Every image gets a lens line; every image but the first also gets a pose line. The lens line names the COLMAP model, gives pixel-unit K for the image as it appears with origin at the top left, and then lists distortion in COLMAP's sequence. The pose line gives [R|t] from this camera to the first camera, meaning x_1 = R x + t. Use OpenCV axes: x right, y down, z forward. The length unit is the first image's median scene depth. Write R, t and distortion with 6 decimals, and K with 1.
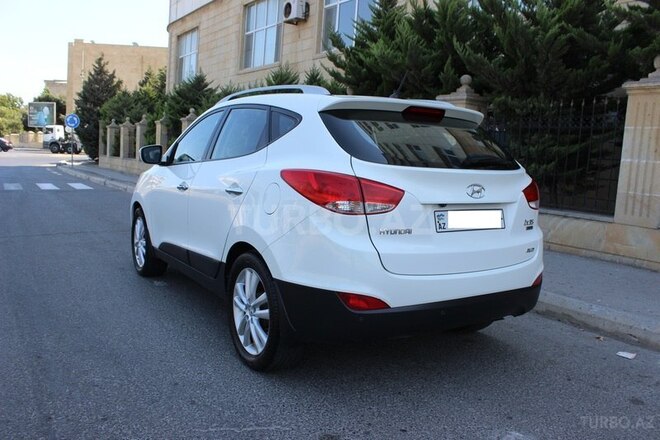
lens RADIAL K [[561.0, 0, 330.0], [0, 561.0, 220.0], [0, 0, 1]] dist [-0.151539, 0.123686]
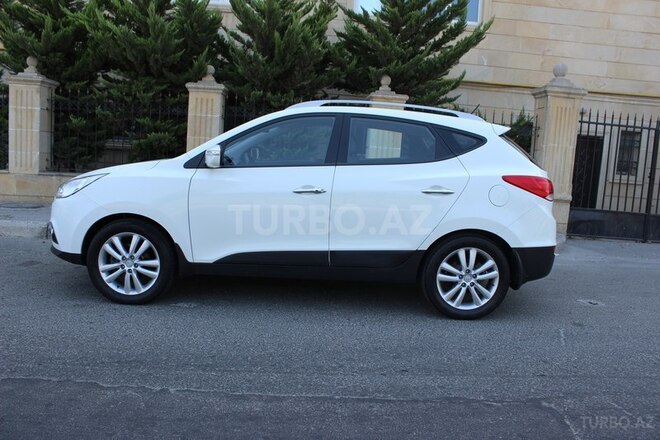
lens RADIAL K [[561.0, 0, 330.0], [0, 561.0, 220.0], [0, 0, 1]] dist [-0.151539, 0.123686]
pose [[0.523212, -0.122978, 0.843283, -1.139213], [0.067574, 0.992404, 0.102798, -0.111958], [-0.849519, 0.003199, 0.527548, 0.446363]]
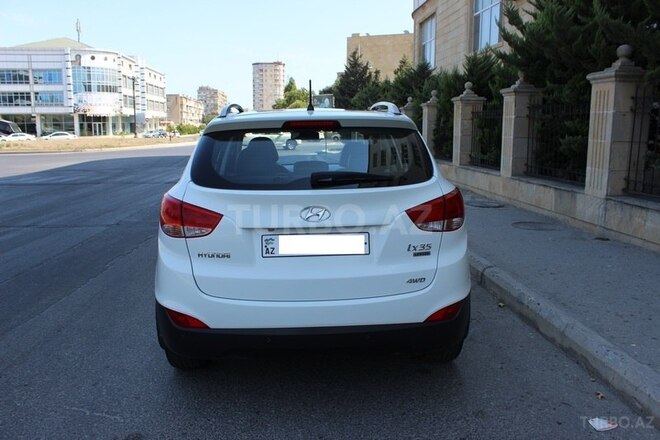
lens RADIAL K [[561.0, 0, 330.0], [0, 561.0, 220.0], [0, 0, 1]] dist [-0.151539, 0.123686]
pose [[0.867857, 0.026319, -0.496116, 0.533253], [-0.008858, 0.999257, 0.037516, -0.055191], [0.496734, -0.028164, 0.867446, 0.150193]]
